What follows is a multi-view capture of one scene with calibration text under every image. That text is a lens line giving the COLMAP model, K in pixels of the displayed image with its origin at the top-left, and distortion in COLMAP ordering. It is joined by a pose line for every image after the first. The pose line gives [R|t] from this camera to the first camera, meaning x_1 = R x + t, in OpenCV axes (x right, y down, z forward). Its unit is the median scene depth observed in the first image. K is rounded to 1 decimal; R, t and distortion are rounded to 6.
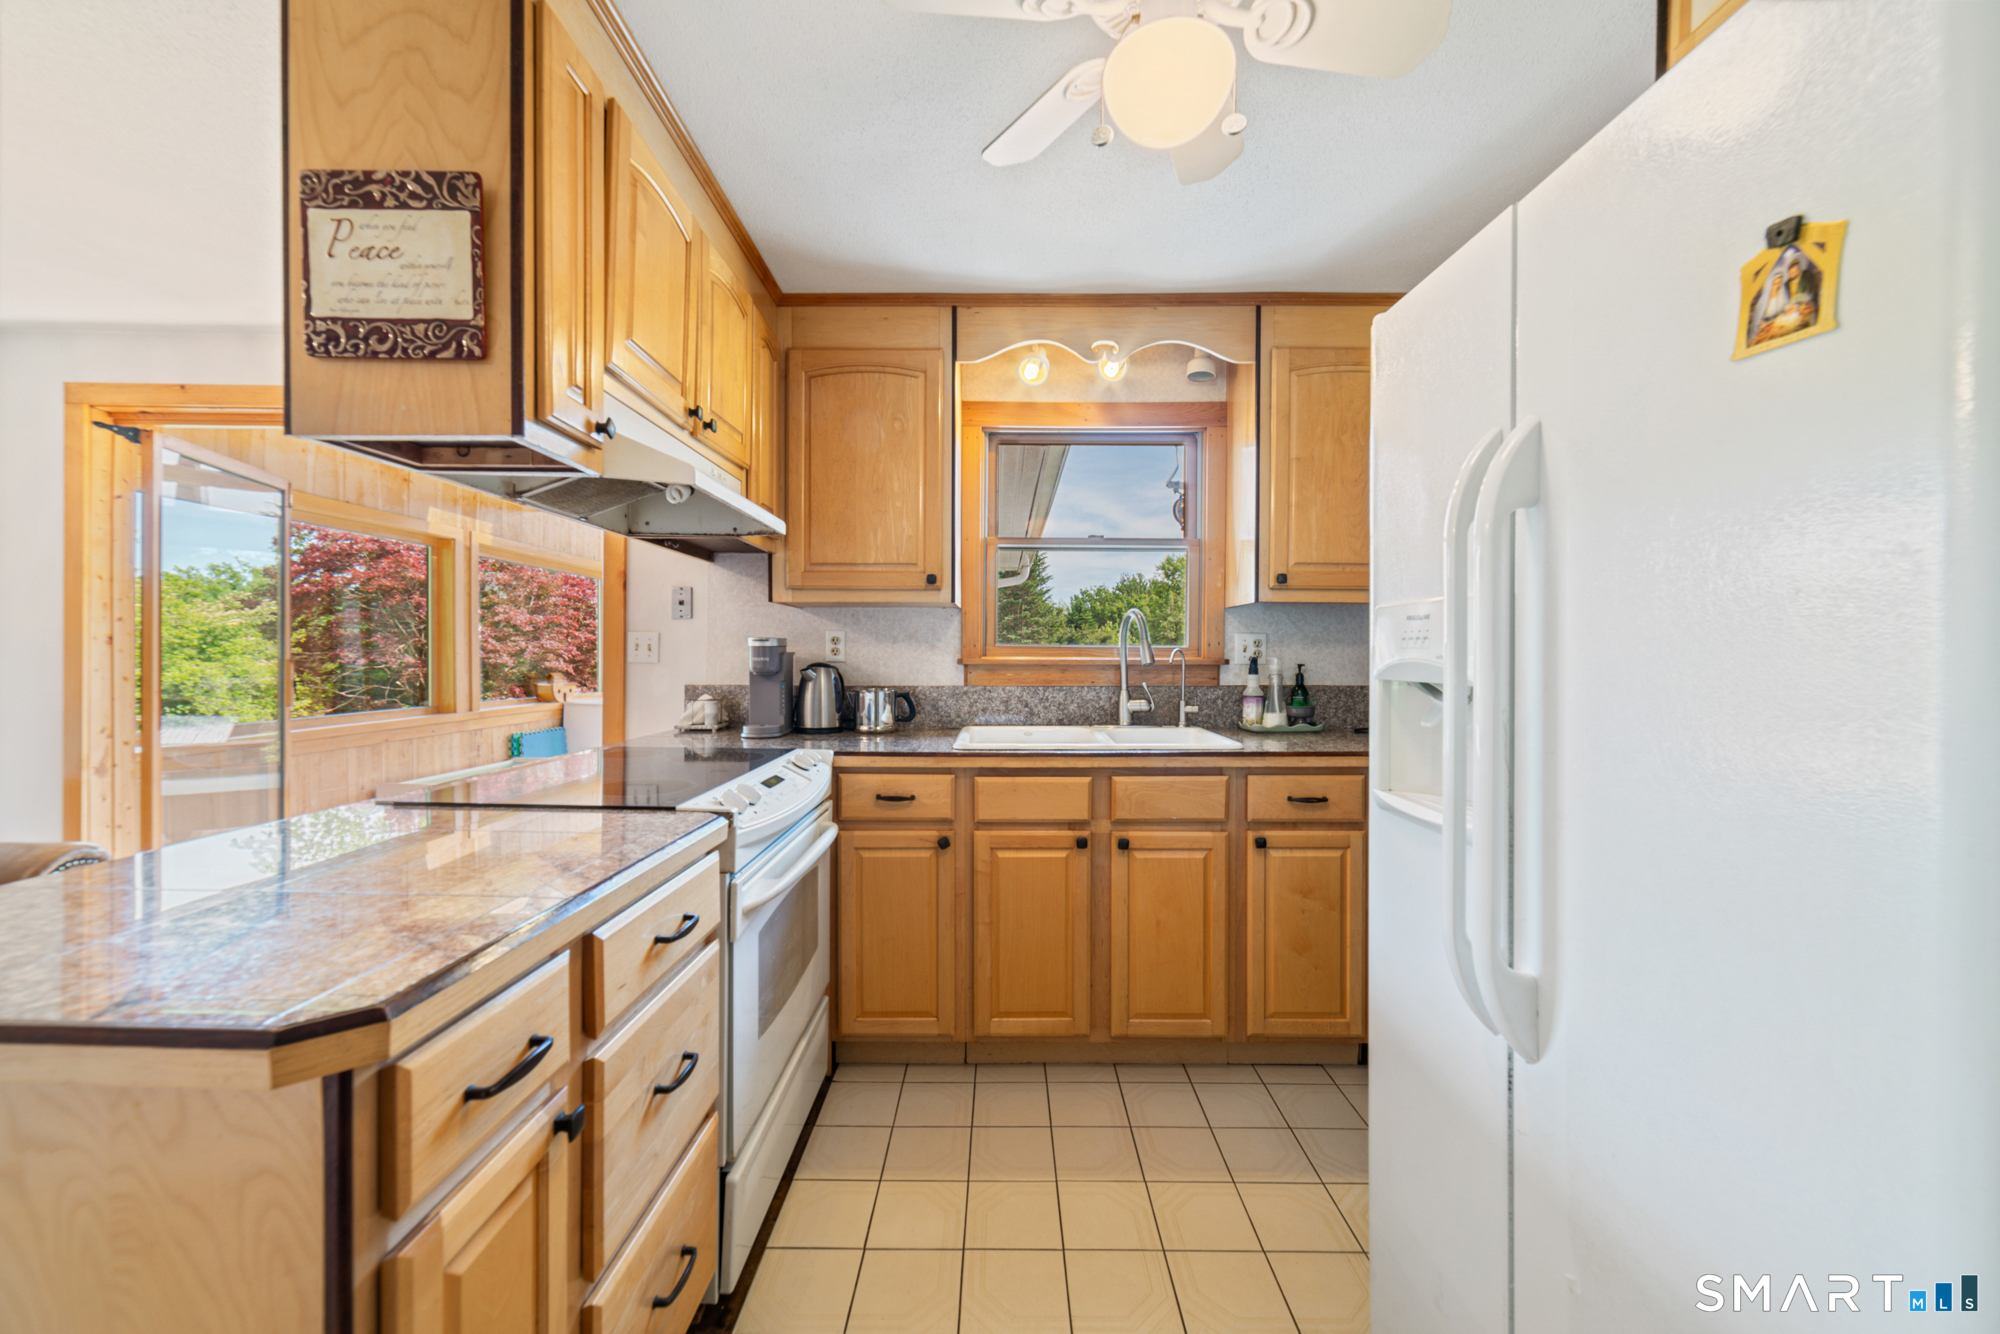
lens RADIAL K [[781.1, 0, 1002.2], [0, 781.1, 666.4], [0, 0, 1]] dist [-0.002880, -0.000138]
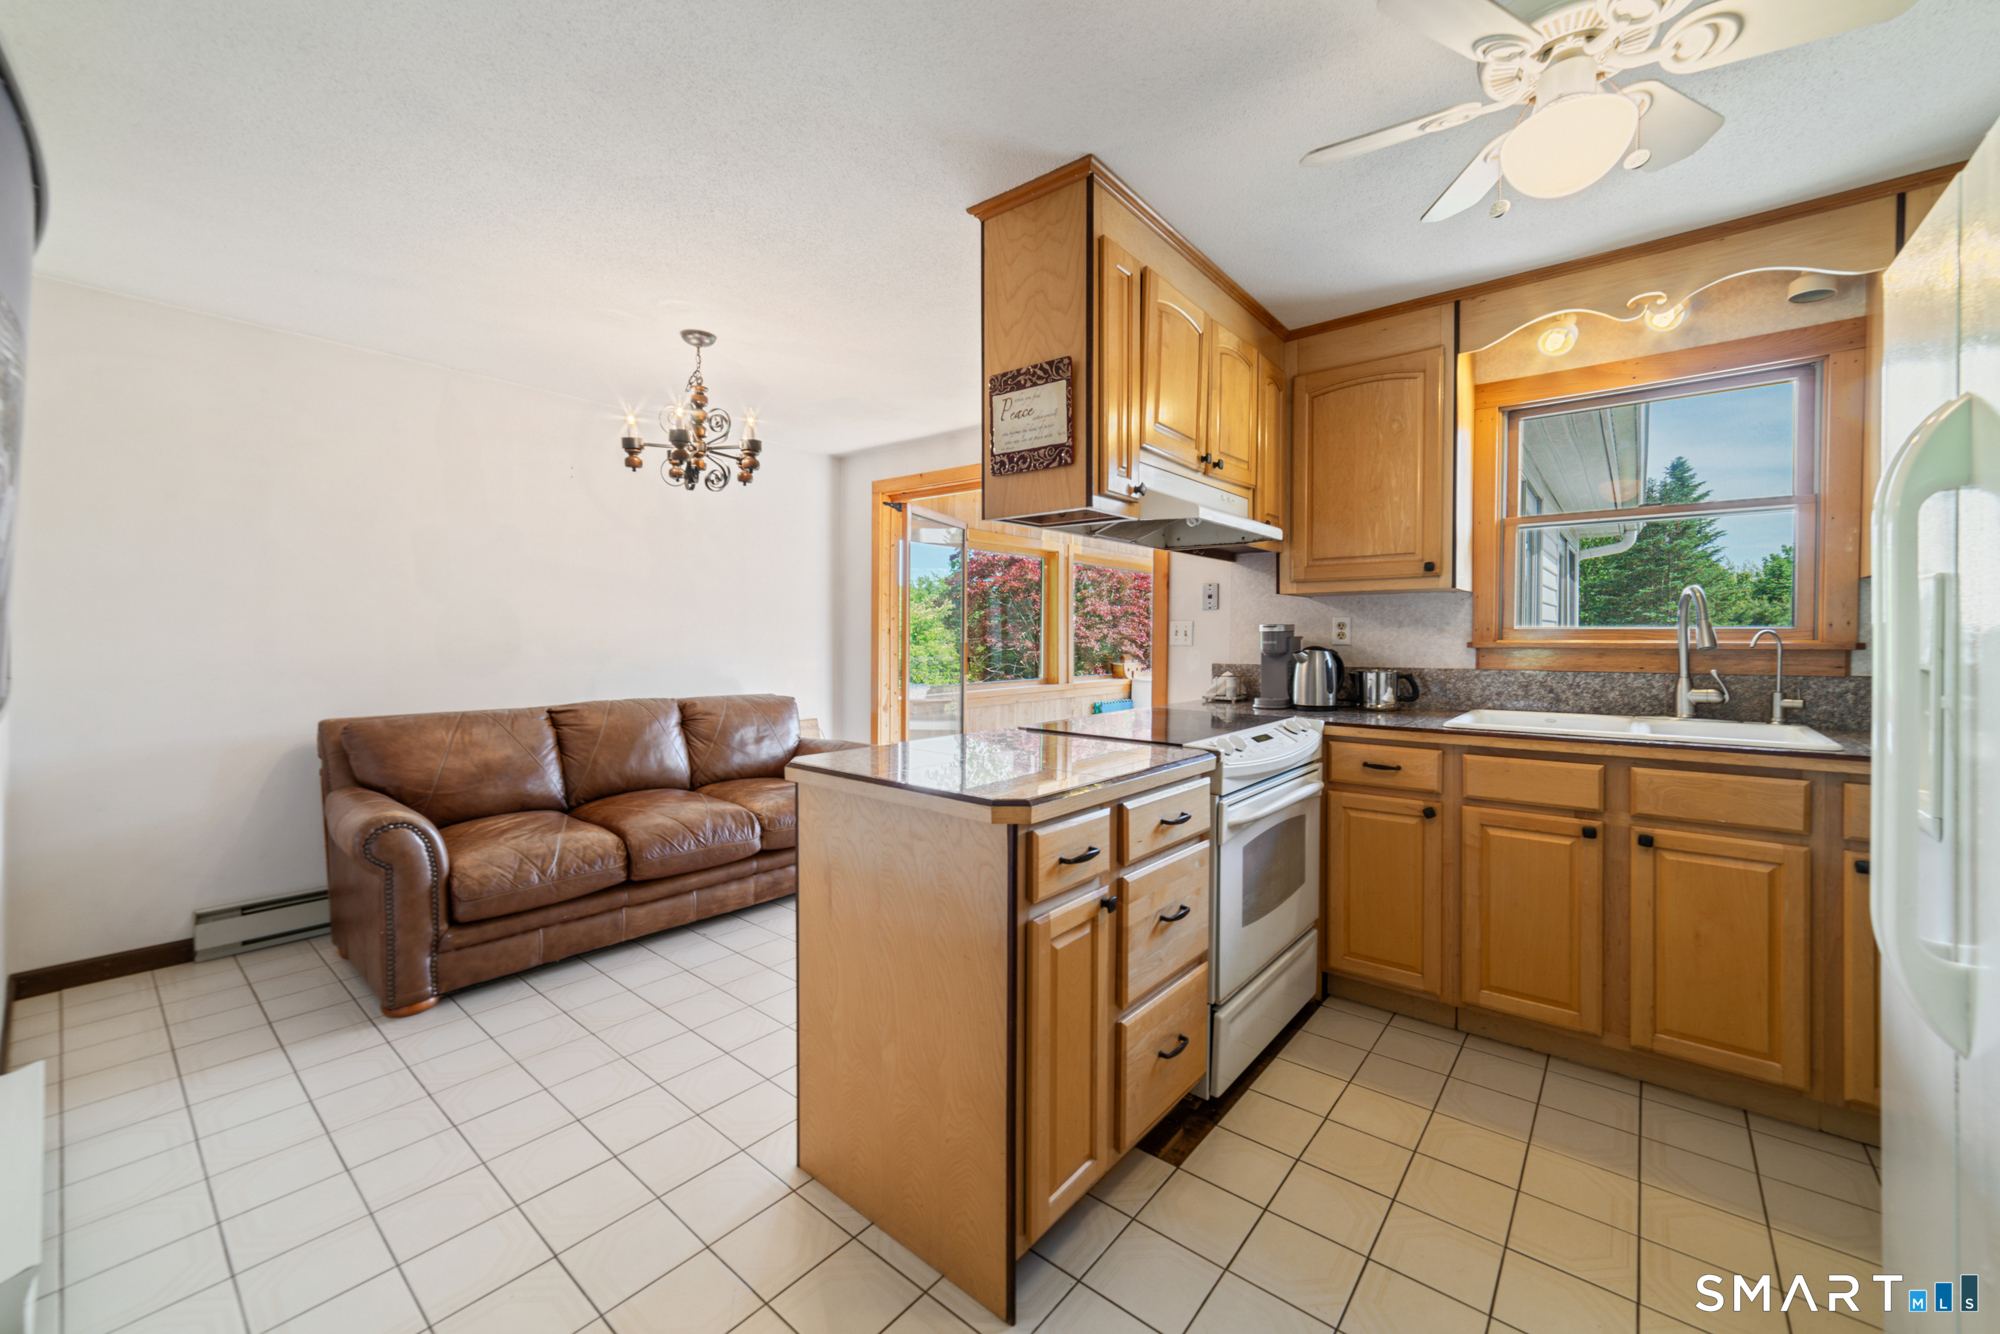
lens RADIAL K [[782.1, 0, 999.9], [0, 782.1, 640.9], [0, 0, 1]] dist [-0.002812, -0.000218]
pose [[0.773729, -0.001392, -0.633515, 0.146494], [-0.006562, 0.999926, -0.010212, 0.003626], [0.633483, 0.012058, 0.773663, -0.207503]]
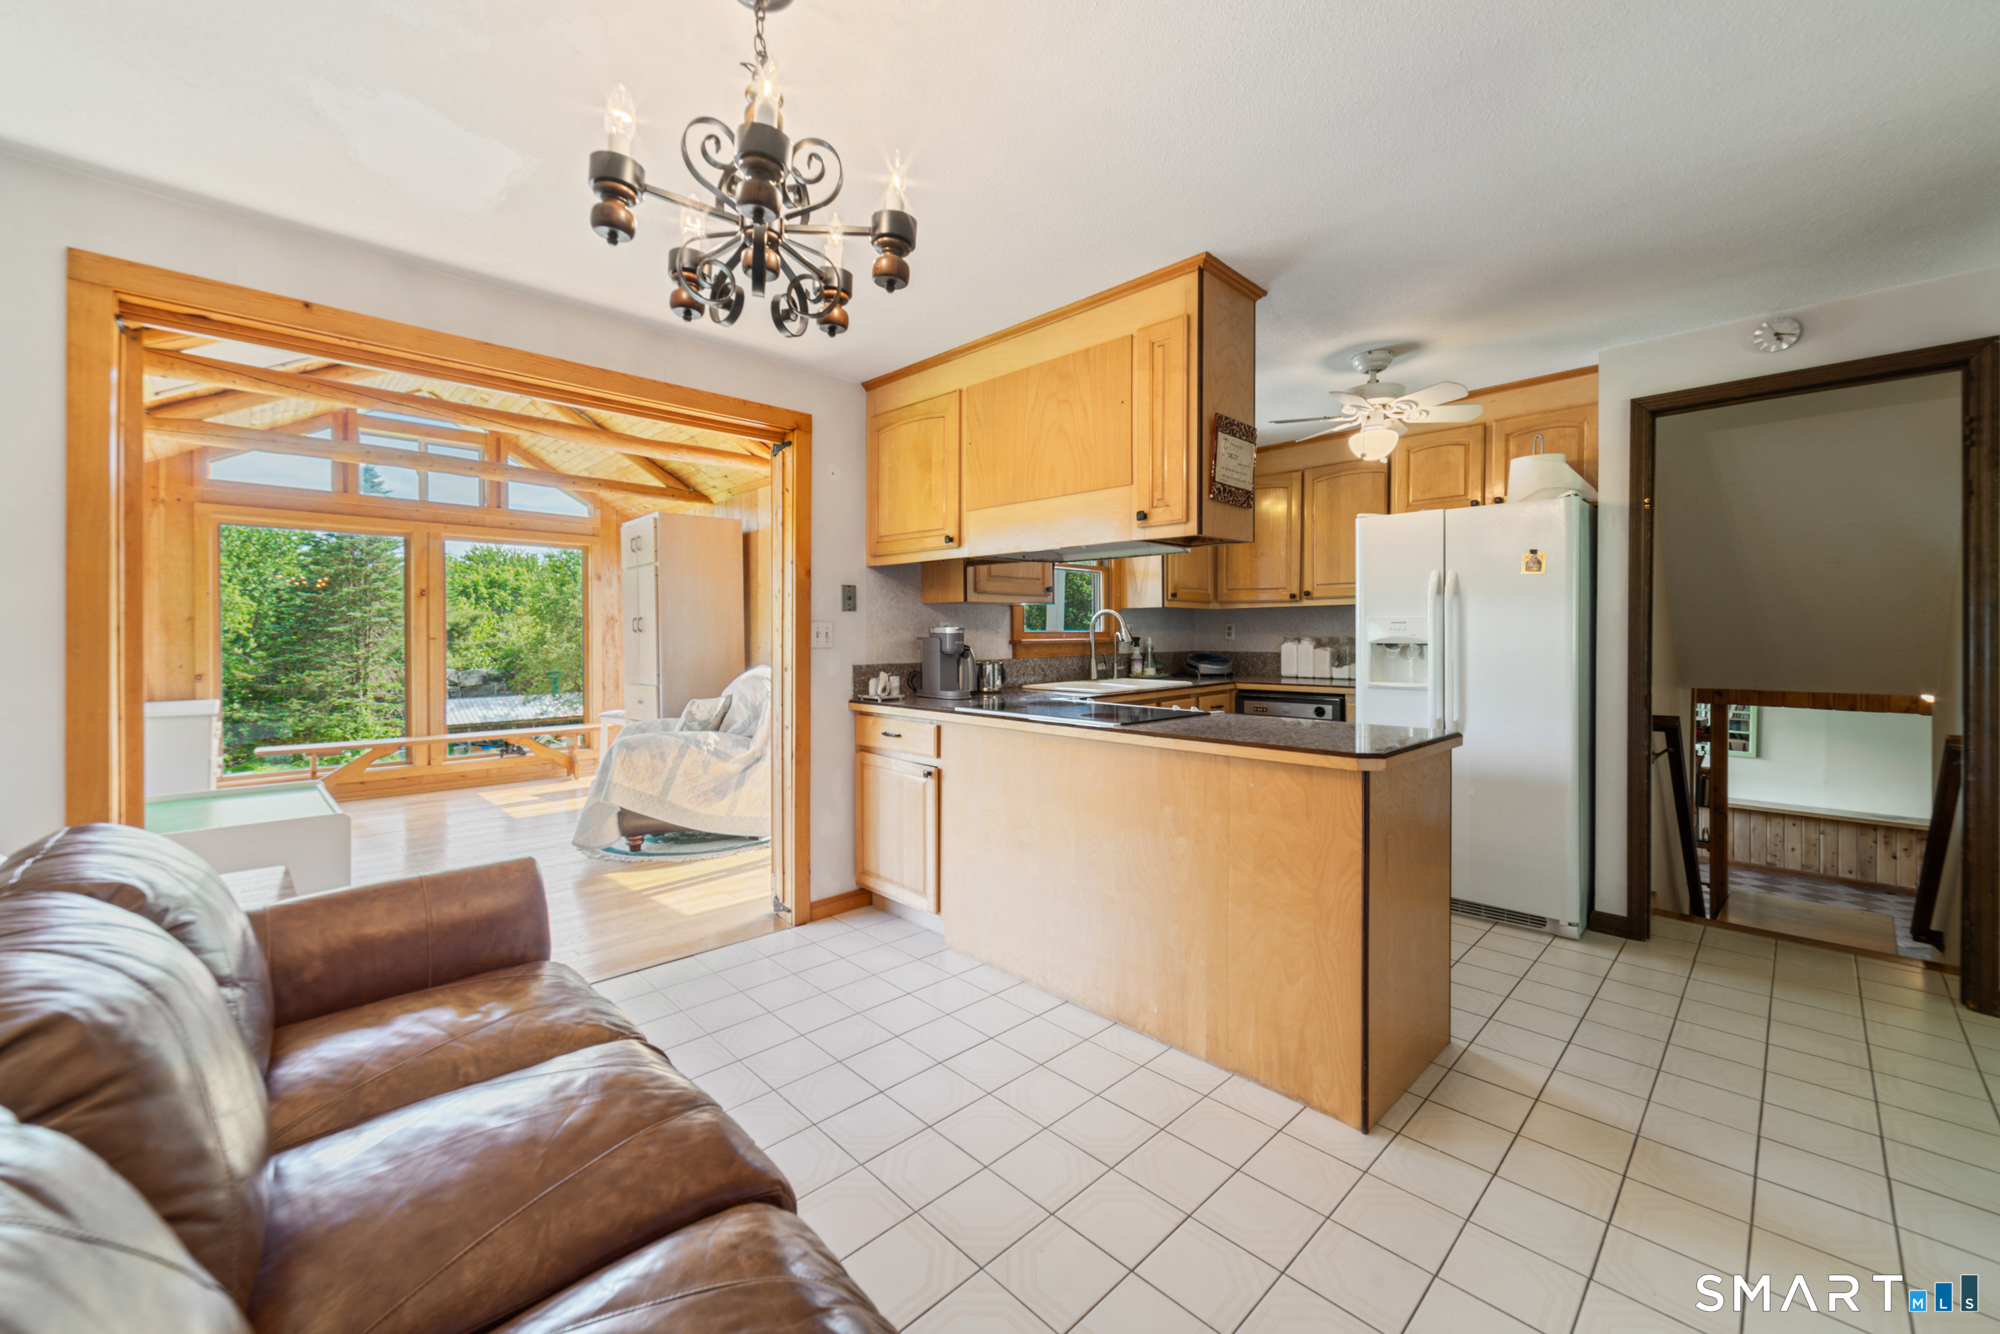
lens RADIAL K [[782.1, 0, 999.9], [0, 782.1, 640.9], [0, 0, 1]] dist [-0.002812, -0.000218]
pose [[0.711981, -0.014851, 0.702042, -1.432955], [0.019189, 0.999814, 0.001690, -0.015059], [-0.701937, 0.012268, 0.712134, -0.048685]]
